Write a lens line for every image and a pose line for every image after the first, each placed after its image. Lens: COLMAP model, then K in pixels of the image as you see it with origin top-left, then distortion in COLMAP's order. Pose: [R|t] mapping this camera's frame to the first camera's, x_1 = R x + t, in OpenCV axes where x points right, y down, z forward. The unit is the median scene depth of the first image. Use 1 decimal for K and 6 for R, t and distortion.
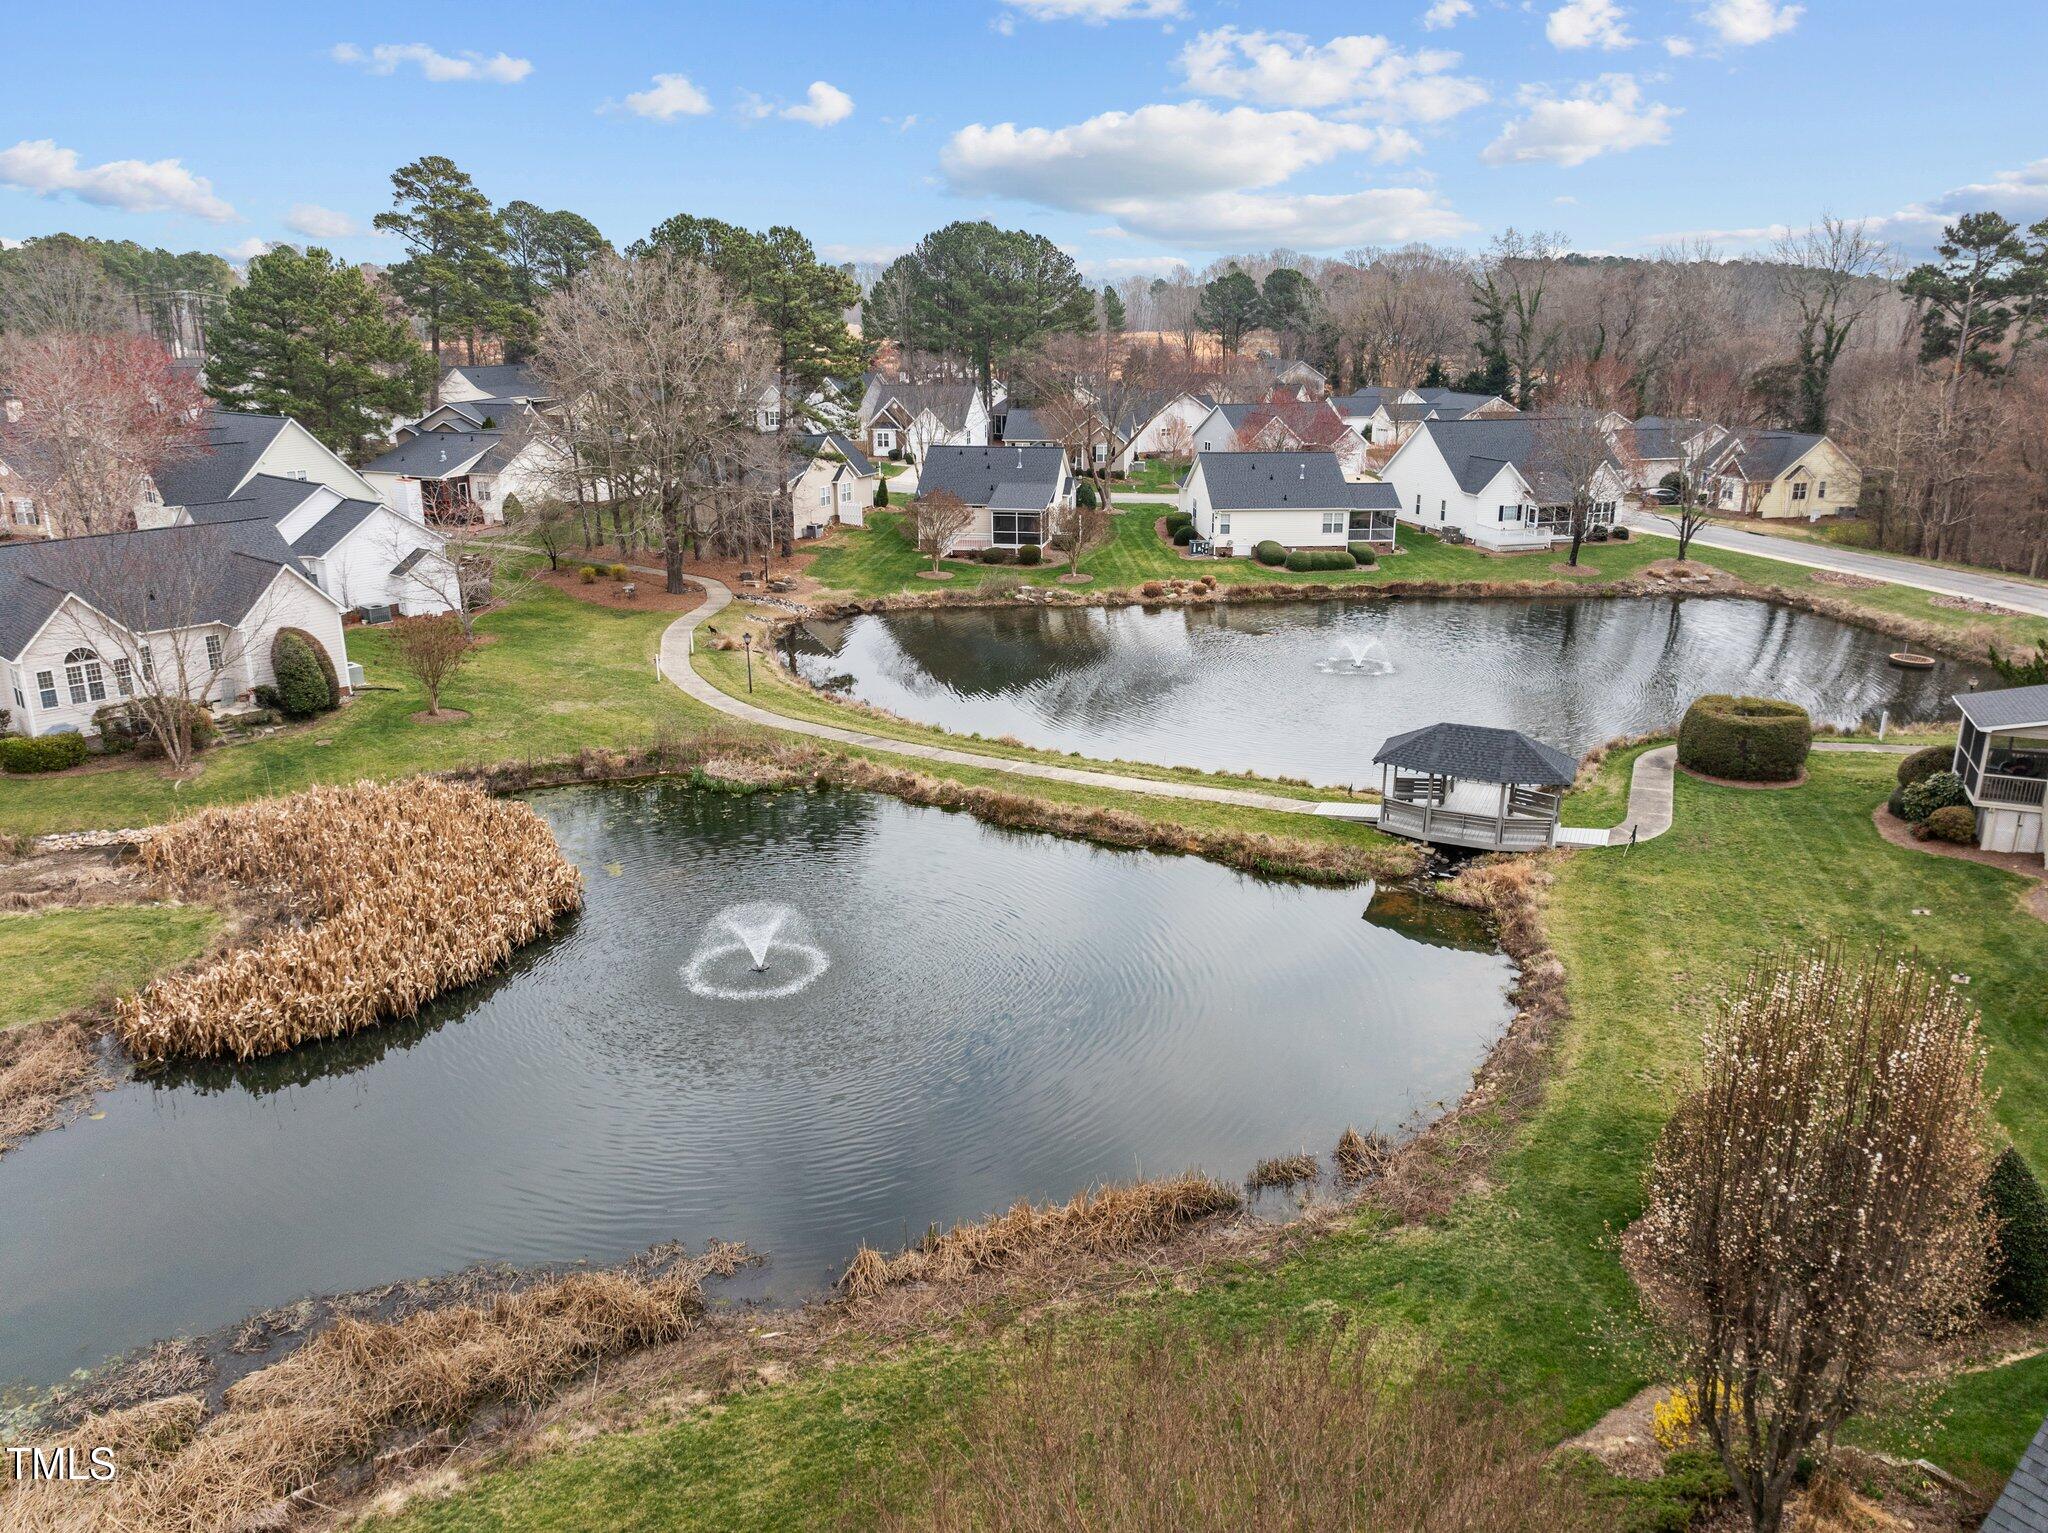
lens RADIAL K [[1447.2, 0, 1023.5], [0, 1447.2, 773.5], [0, 0, 1]] dist [-0.043035, 0.003424]
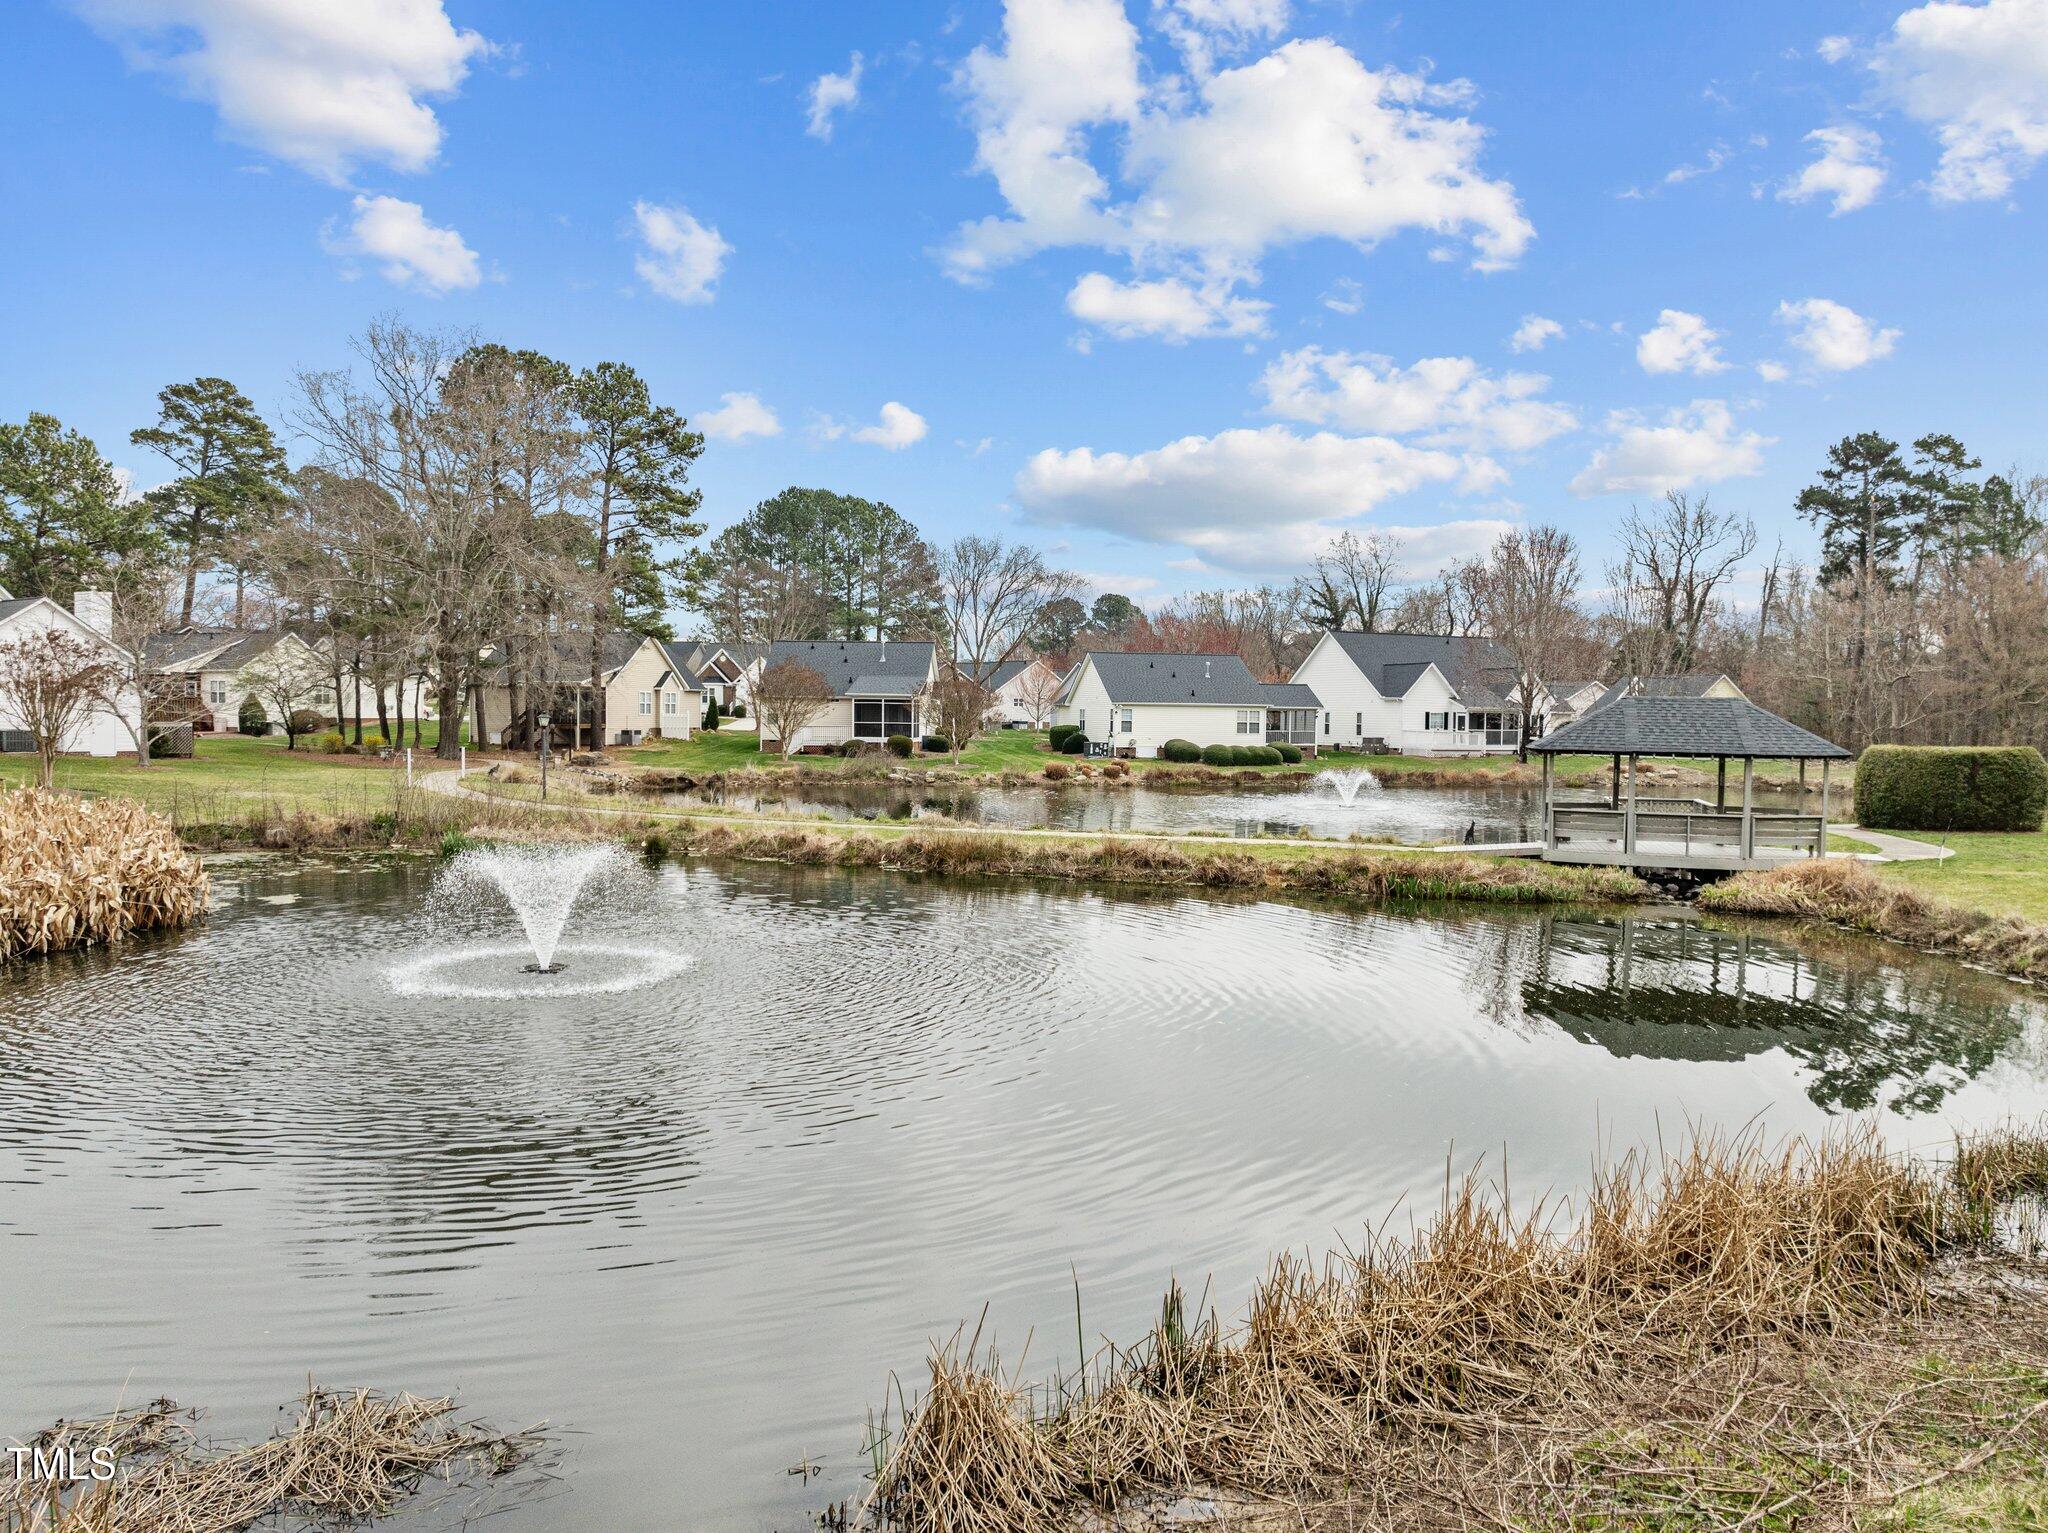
lens RADIAL K [[1437.9, 0, 1031.3], [0, 1437.9, 776.7], [0, 0, 1]] dist [-0.044797, 0.002806]
pose [[0.989781, 0.012159, 0.142077, -0.040676], [0.025978, 0.964308, -0.263506, 0.091016], [-0.140210, 0.264504, 0.954138, 0.226657]]
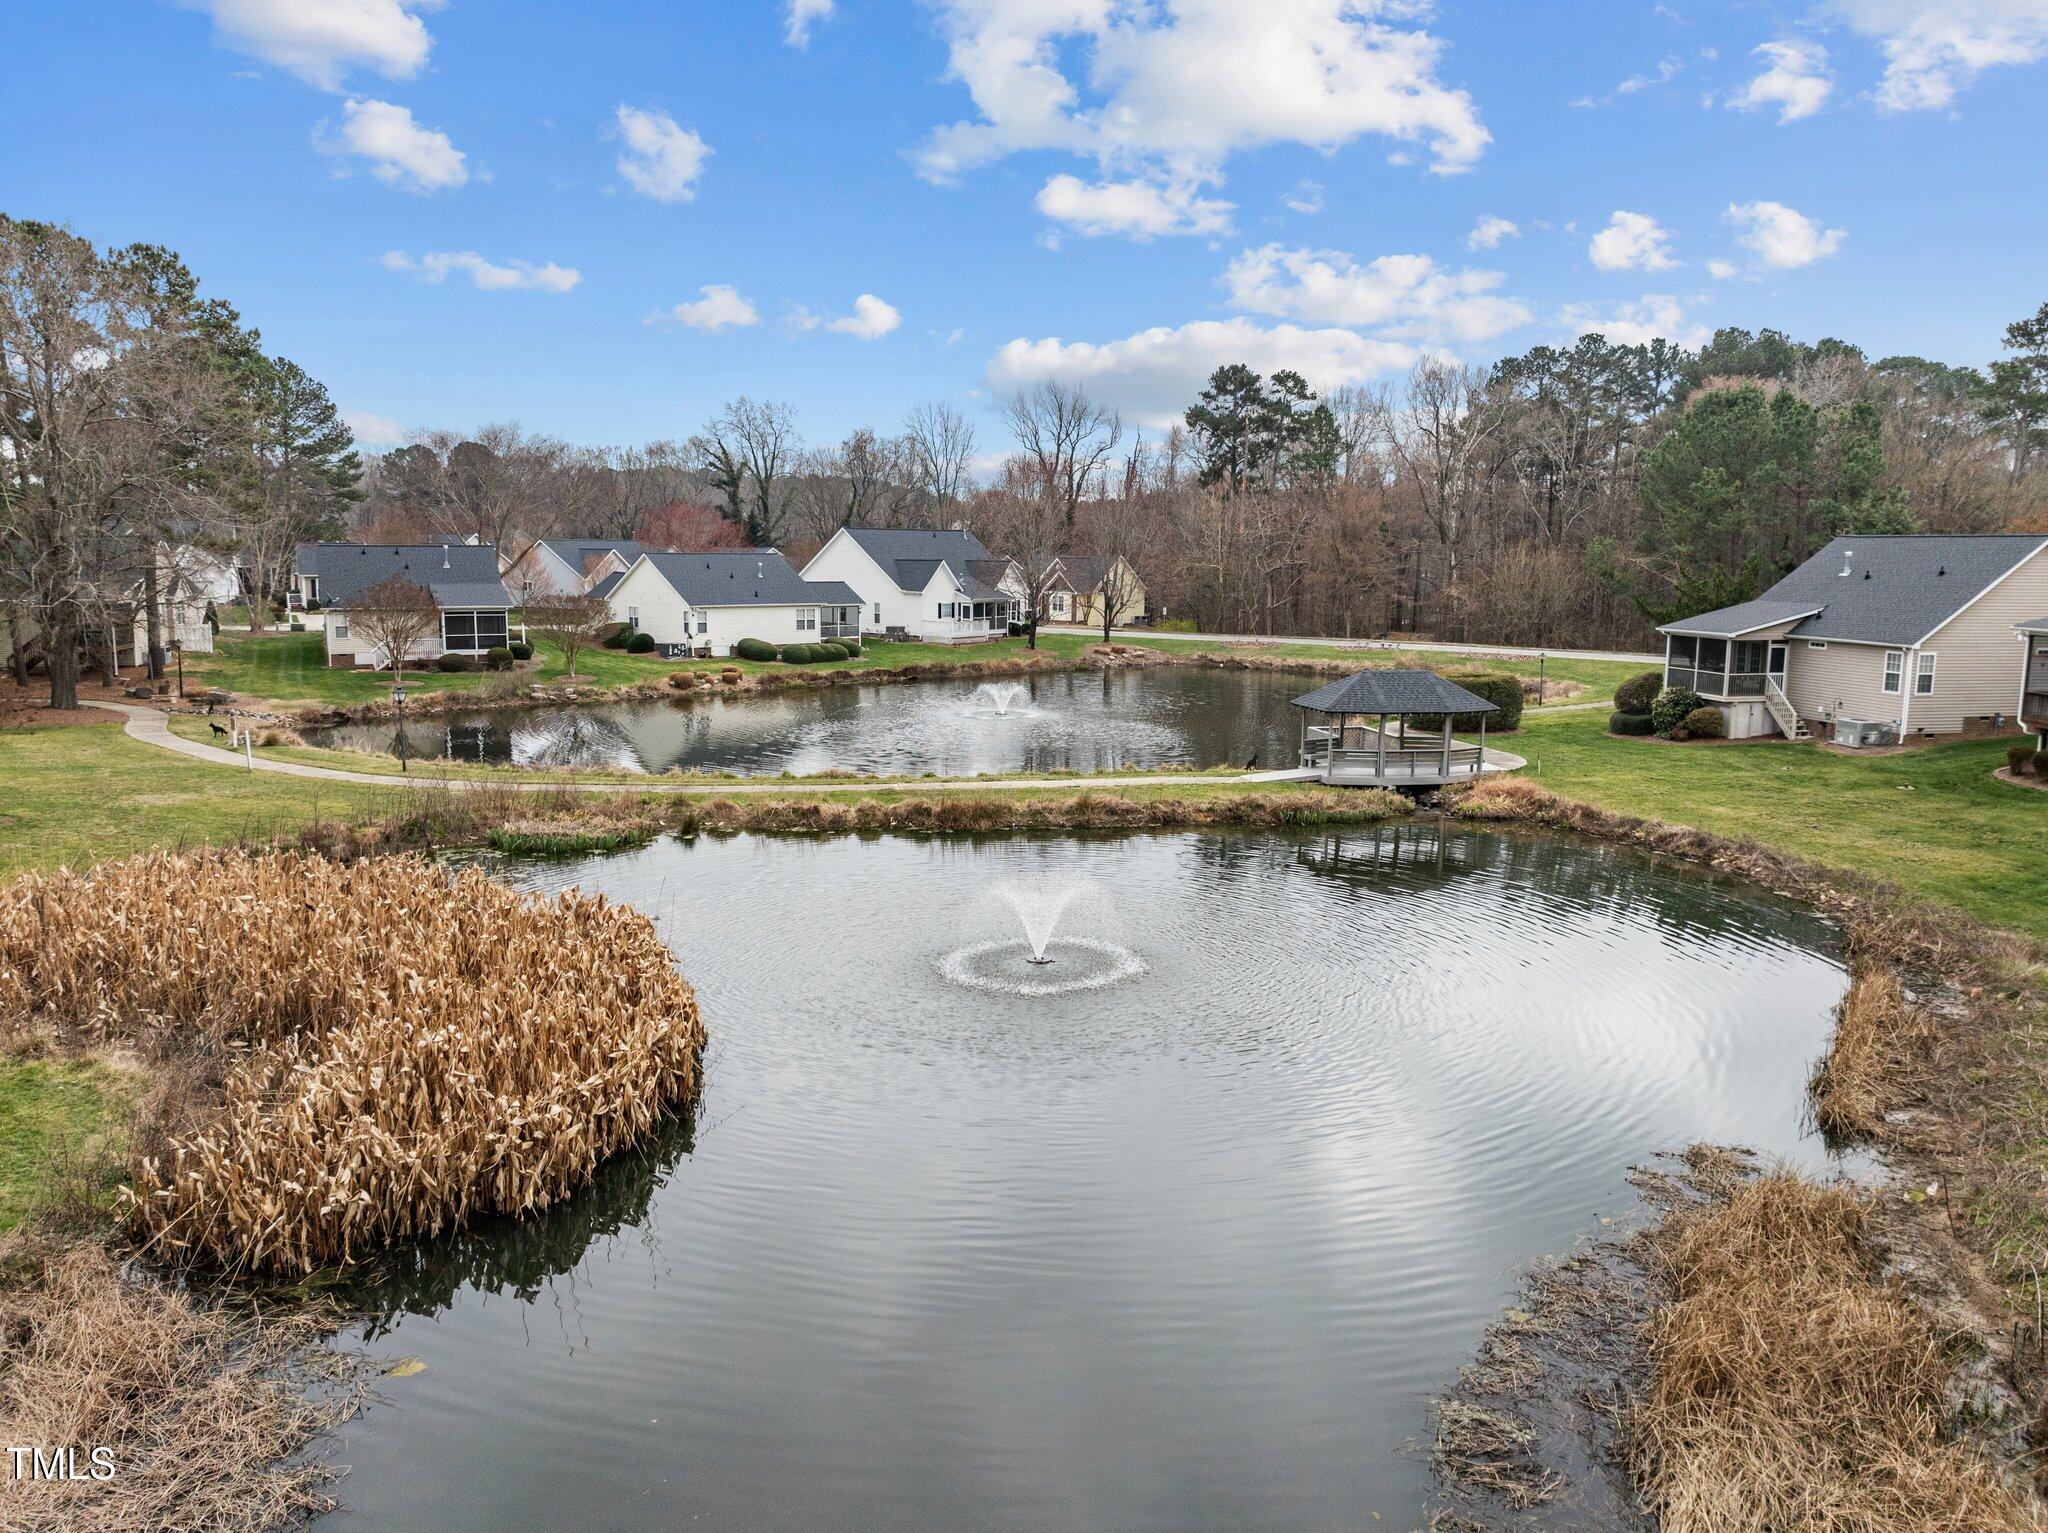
lens RADIAL K [[1437.6, 0, 1028.9], [0, 1437.6, 781.7], [0, 0, 1]] dist [-0.035355, -0.005033]
pose [[0.799438, -0.082560, 0.595048, -0.271039], [0.169763, 0.981187, -0.091940, 0.050387], [-0.576263, 0.174518, 0.798414, 0.189091]]
